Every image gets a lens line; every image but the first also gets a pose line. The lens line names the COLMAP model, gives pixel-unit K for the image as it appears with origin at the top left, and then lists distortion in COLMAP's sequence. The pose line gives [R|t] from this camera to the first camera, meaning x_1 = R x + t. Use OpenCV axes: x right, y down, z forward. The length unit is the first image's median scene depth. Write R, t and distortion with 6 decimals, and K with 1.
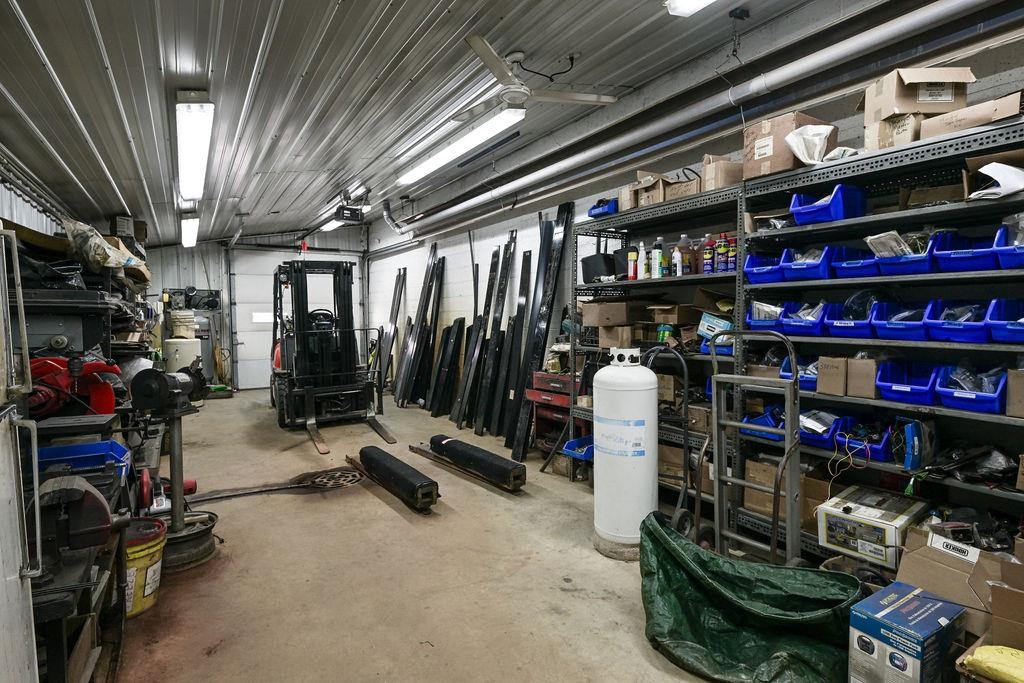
lens RADIAL K [[519.0, 0, 514.2], [0, 519.0, 341.9], [0, 0, 1]] dist [0.000221, -0.000767]
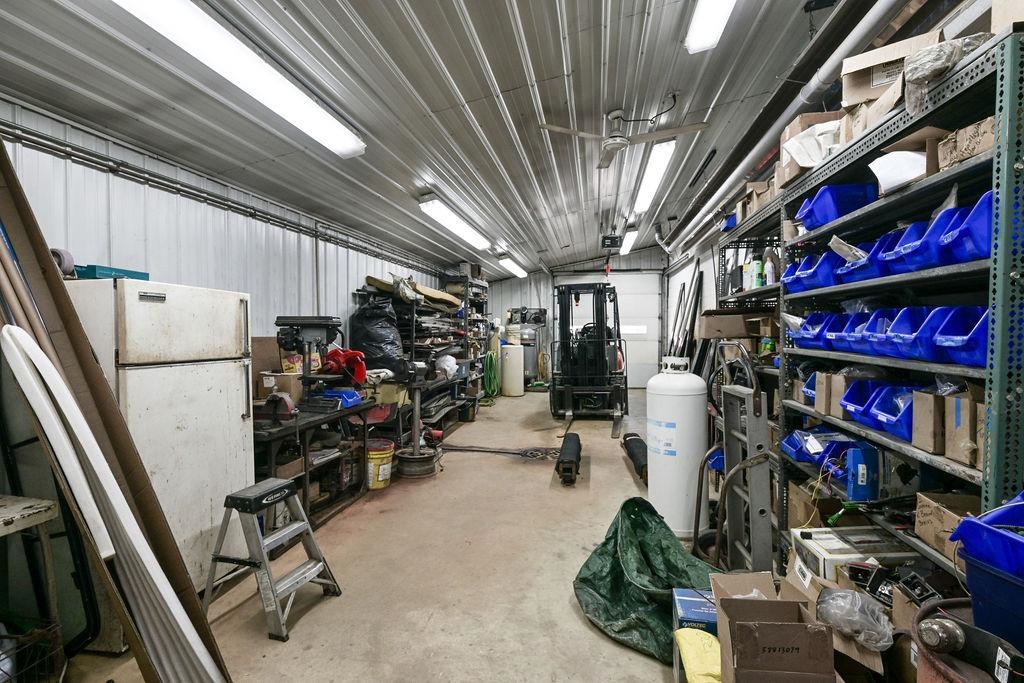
lens RADIAL K [[519.0, 0, 503.0], [0, 519.0, 340.1], [0, 0, 1]] dist [0.000221, -0.000767]
pose [[0.732727, 0.015168, -0.680353, 0.698327], [-0.034752, 0.999281, -0.015149, 0.005040], [0.679635, 0.034743, 0.732728, -0.051256]]
